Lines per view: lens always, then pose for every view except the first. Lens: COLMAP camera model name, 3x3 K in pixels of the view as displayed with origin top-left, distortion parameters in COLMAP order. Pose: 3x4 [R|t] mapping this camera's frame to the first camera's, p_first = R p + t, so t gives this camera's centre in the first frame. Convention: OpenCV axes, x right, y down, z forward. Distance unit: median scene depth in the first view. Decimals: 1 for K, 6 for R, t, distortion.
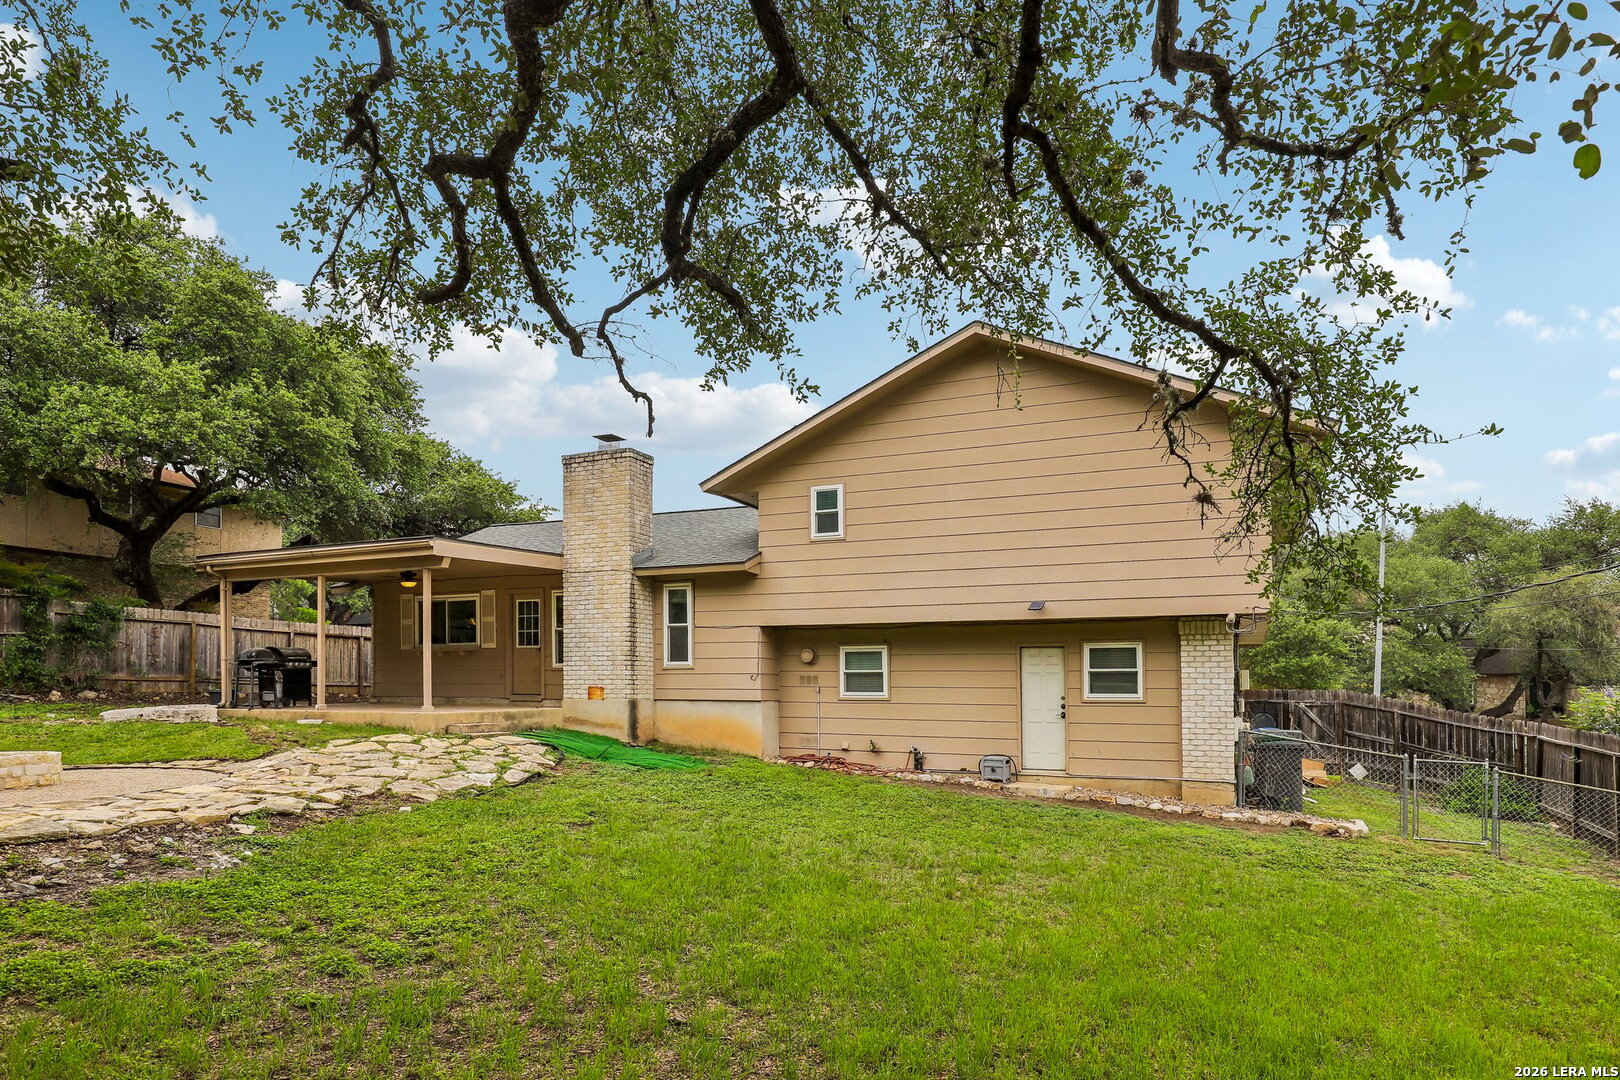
lens RADIAL K [[960.8, 0, 810.1], [0, 960.8, 670.5], [0, 0, 1]] dist [-0.018676, -0.001000]
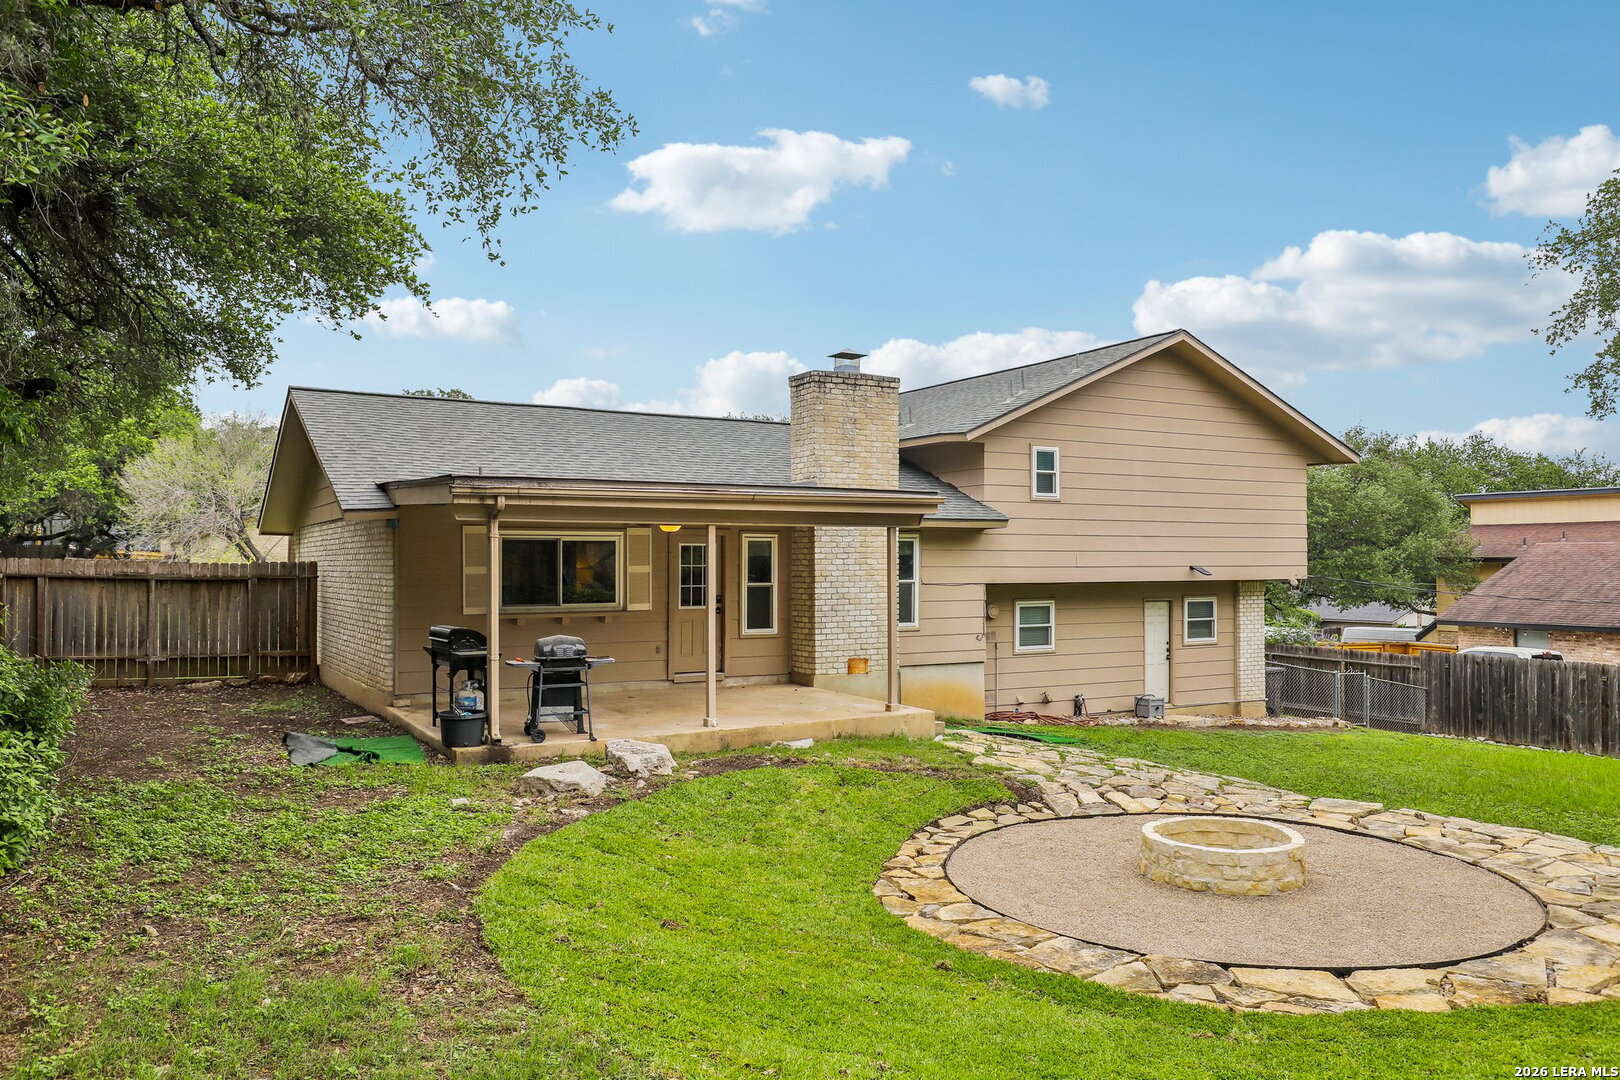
lens RADIAL K [[1205.5, 0, 810.0], [0, 1205.5, 540.0], [0, 0, 1]] dist [-0.001913, -0.002922]
pose [[0.587901, 0.007642, 0.808897, -1.111870], [-0.008507, 0.999958, -0.003265, -0.083048], [-0.808888, -0.004961, 0.587941, 0.427908]]
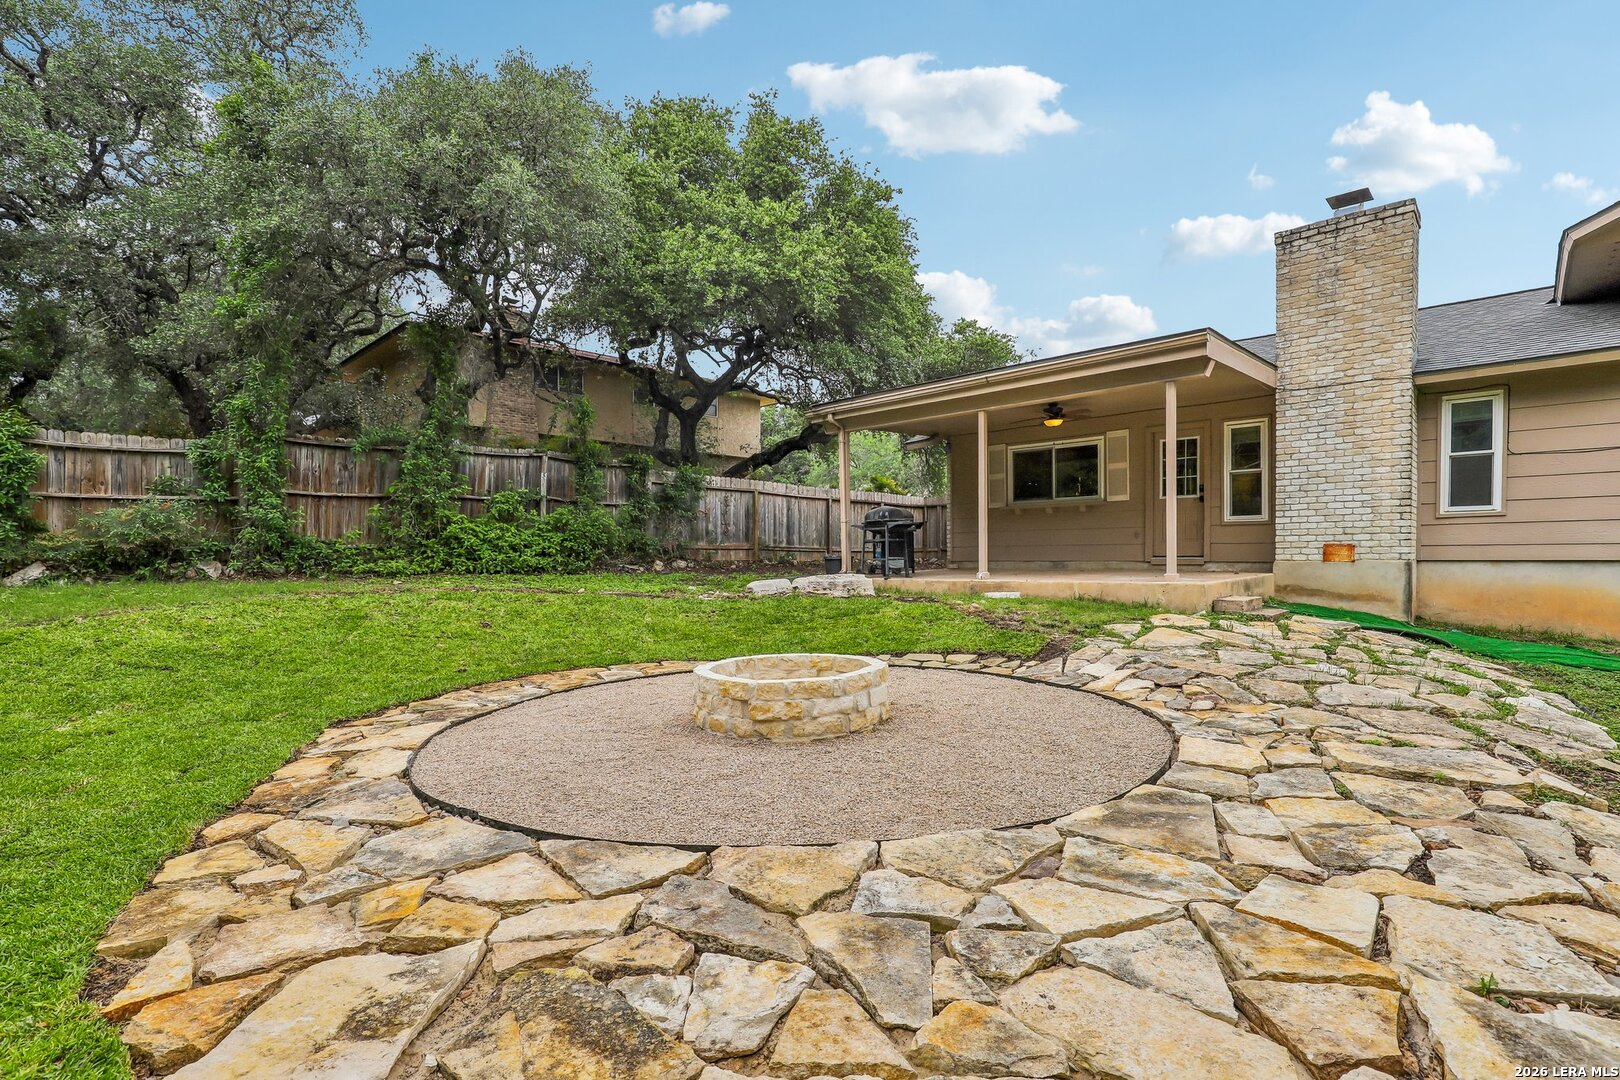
lens RADIAL K [[759.2, 0, 808.2], [0, 759.2, 576.3], [0, 0, 1]] dist [-0.024014, 0.000247]
pose [[0.943754, -0.007194, -0.330571, -0.423868], [0.023573, 0.998683, 0.045565, 0.006045], [0.329808, -0.050795, 0.942681, 0.334350]]
